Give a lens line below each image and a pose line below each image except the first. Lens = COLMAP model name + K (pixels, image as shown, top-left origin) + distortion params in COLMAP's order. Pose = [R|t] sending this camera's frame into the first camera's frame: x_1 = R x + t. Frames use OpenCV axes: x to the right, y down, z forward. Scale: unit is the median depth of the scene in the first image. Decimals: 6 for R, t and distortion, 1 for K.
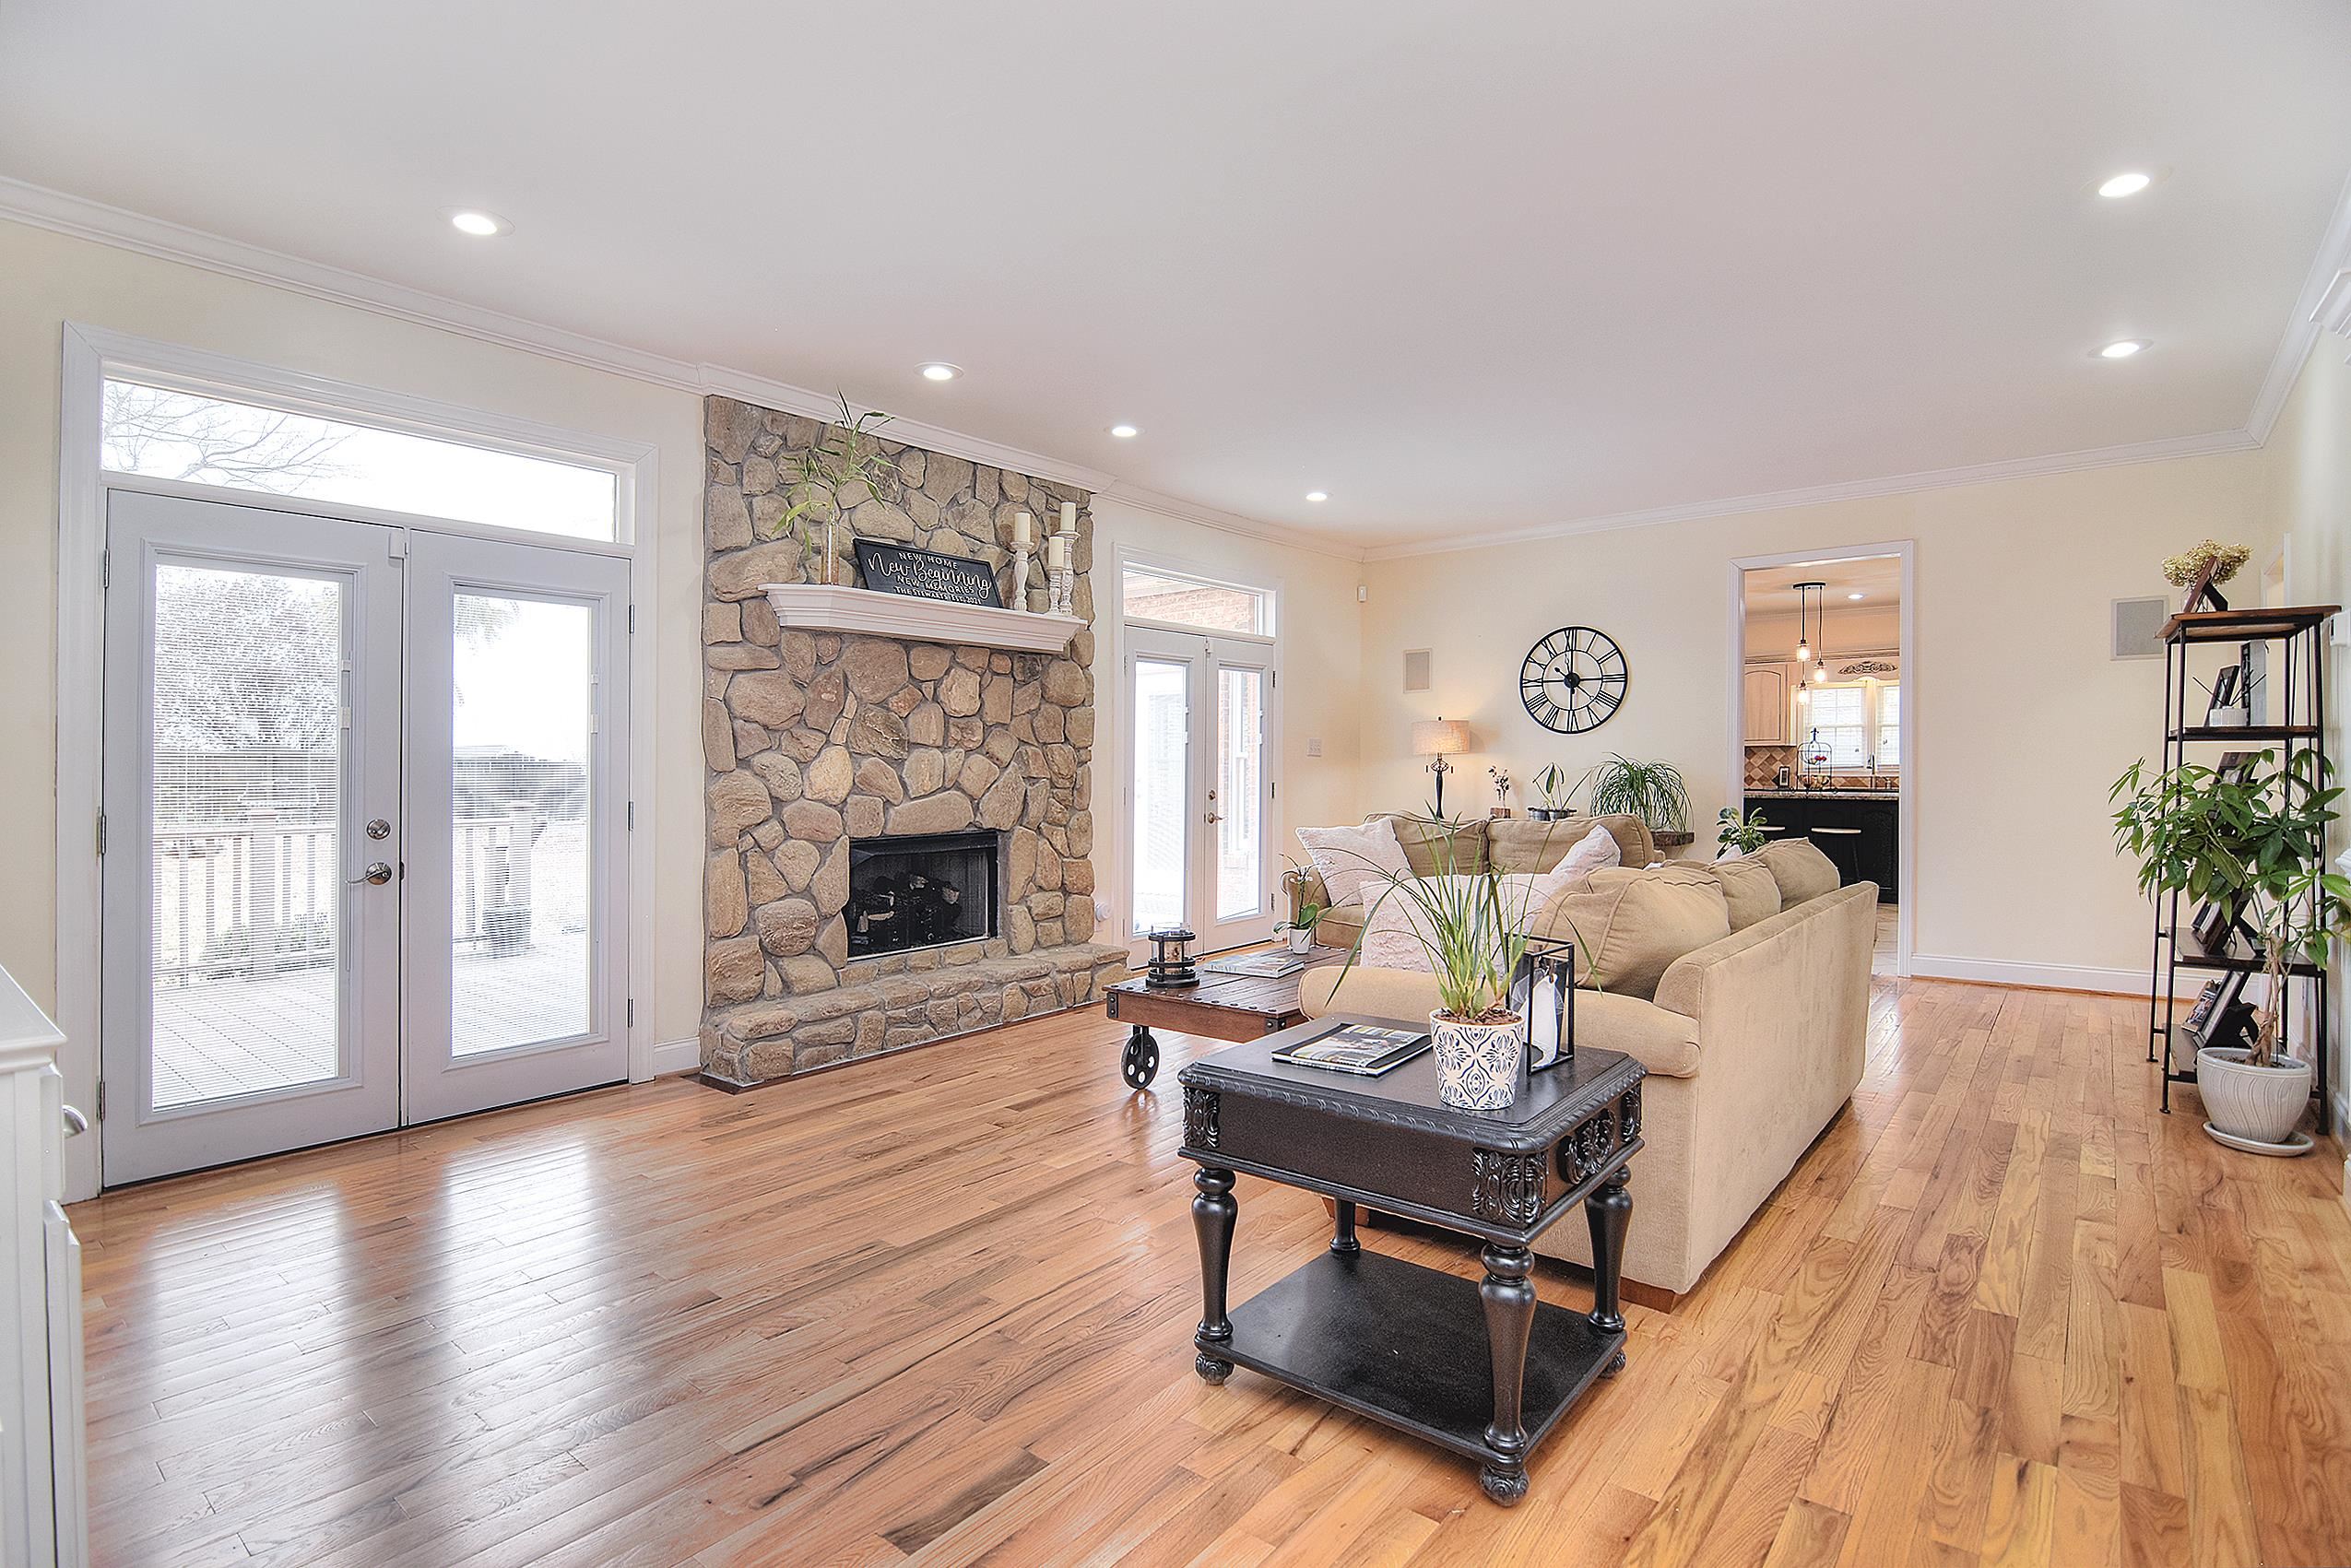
lens RADIAL K [[1137.3, 0, 1182.5], [0, 1137.3, 778.7], [0, 0, 1]] dist [-0.003111, 0.000576]
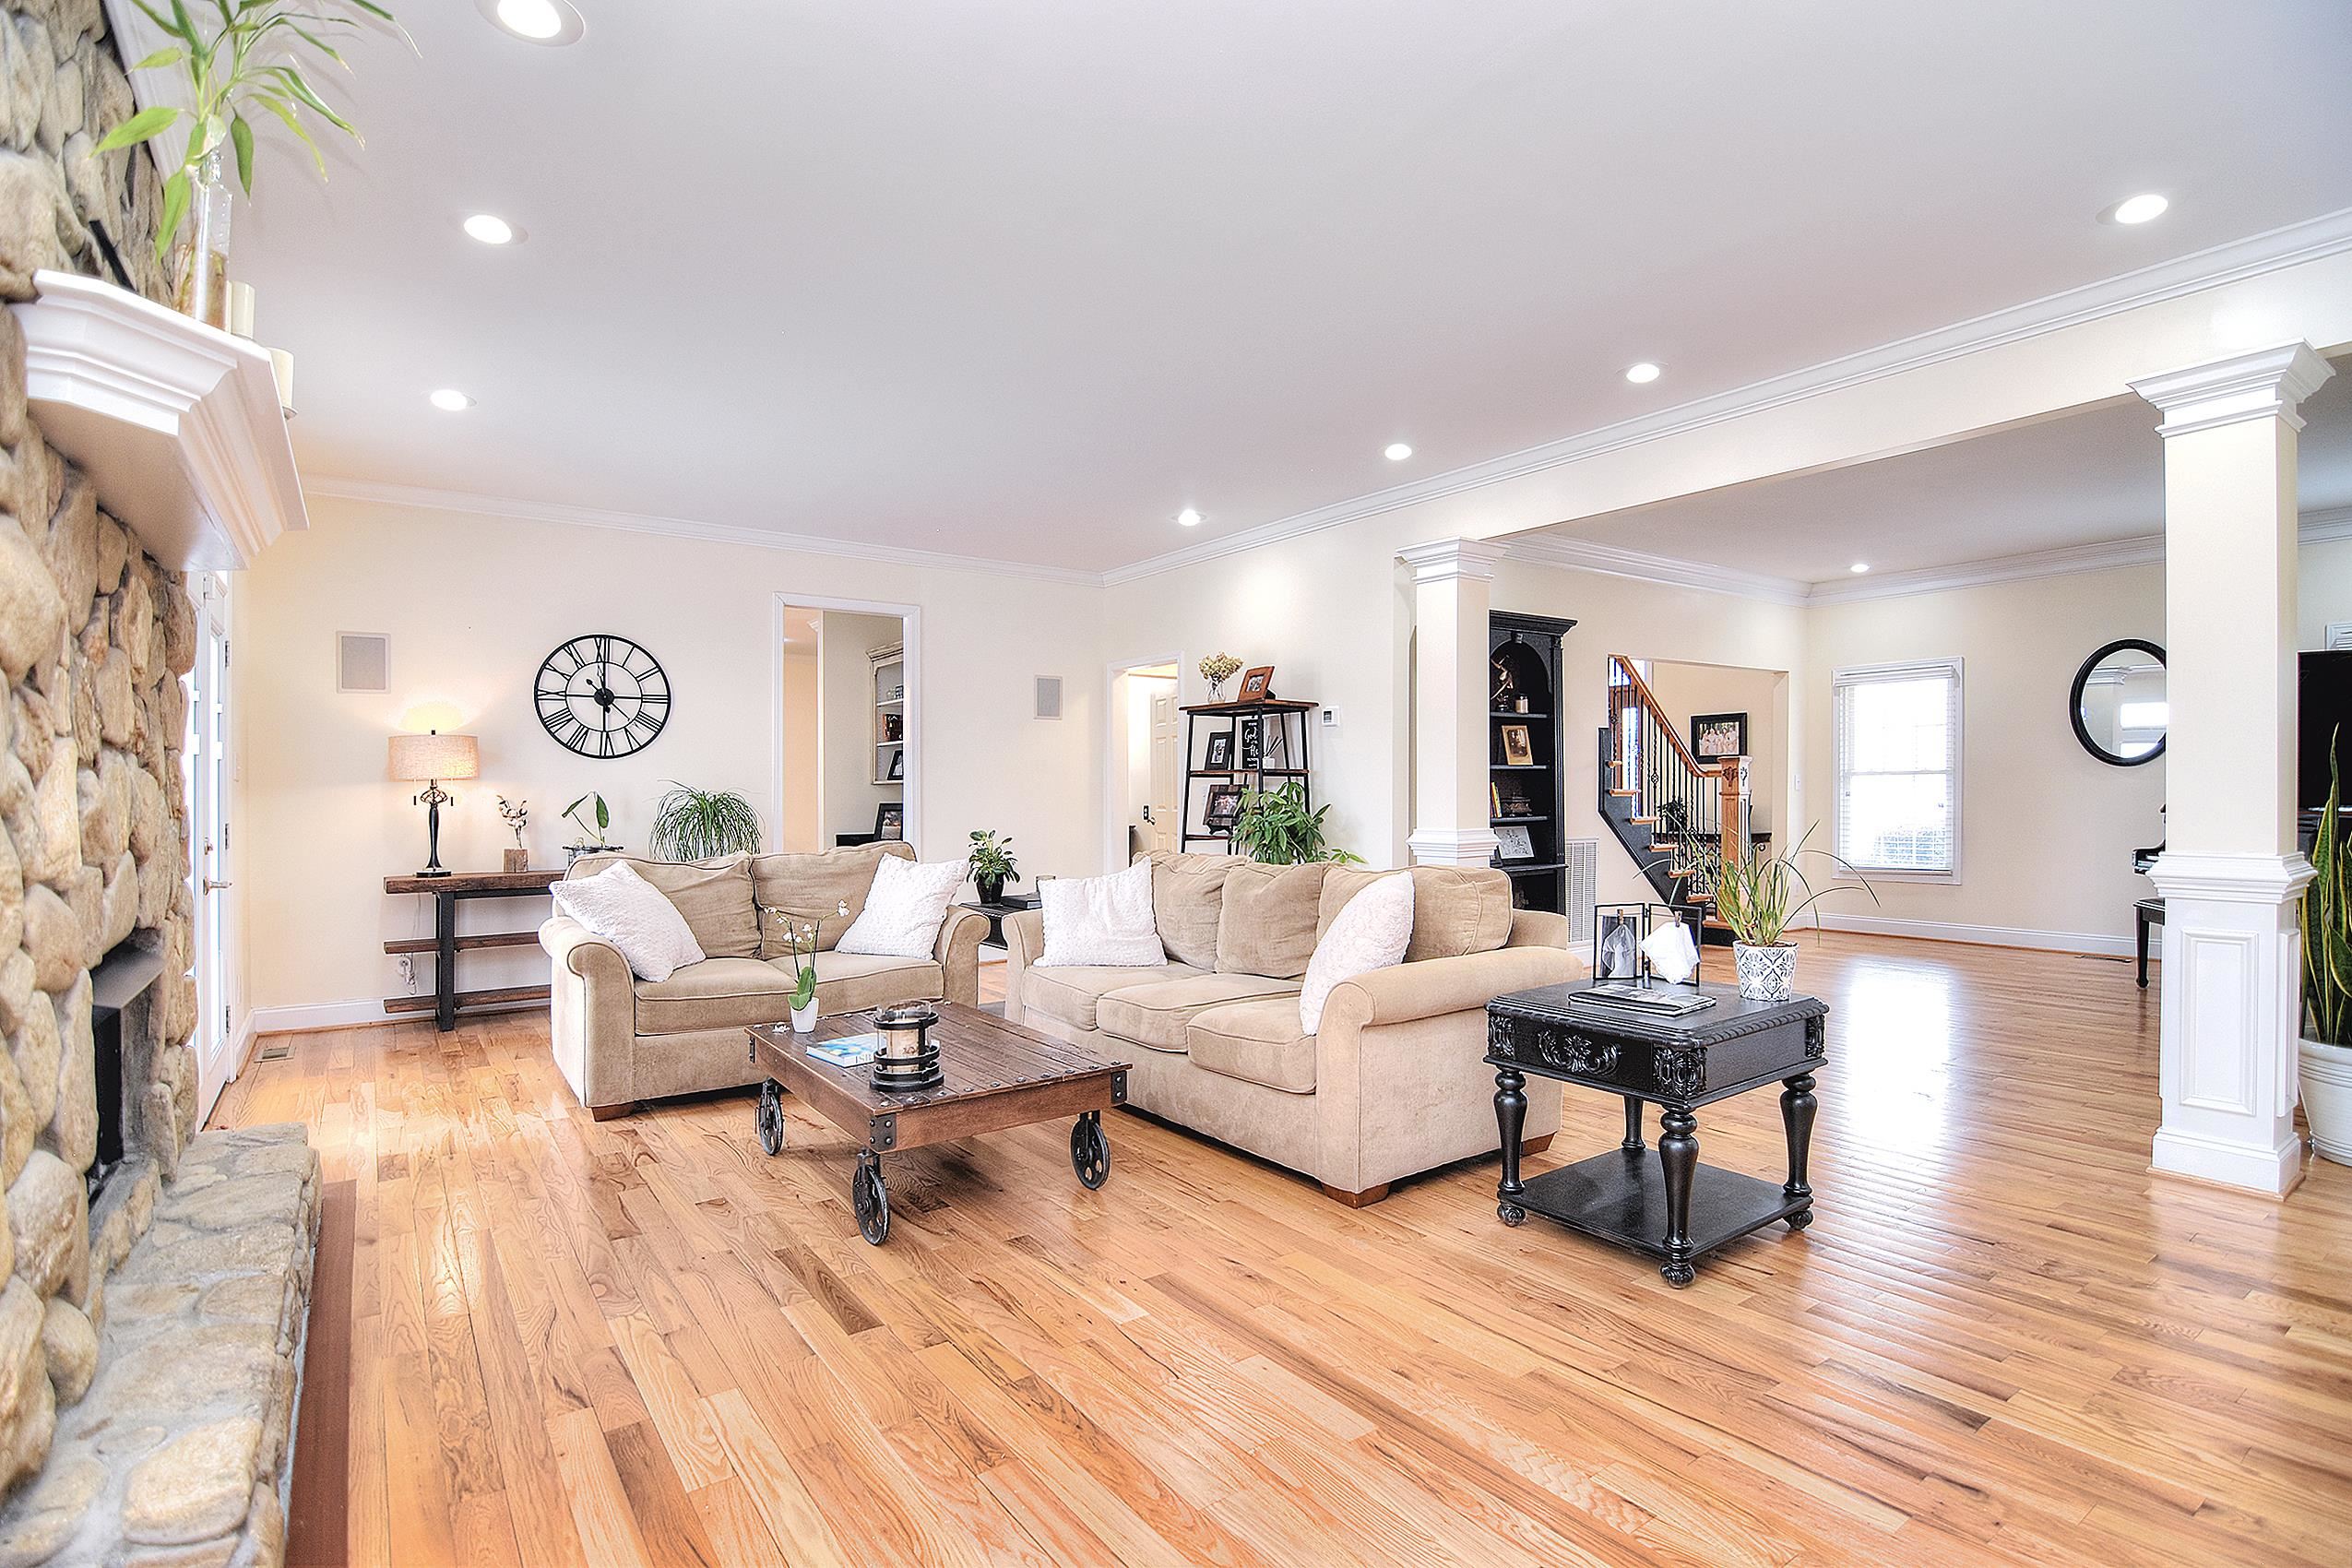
lens RADIAL K [[1137.8, 0, 1188.7], [0, 1137.8, 804.0], [0, 0, 1]] dist [-0.003111, 0.000576]
pose [[0.260357, -0.010469, 0.965456, -0.510920], [0.014709, 0.999868, 0.006876, -0.005585], [-0.965400, 0.012411, 0.260477, 0.464236]]
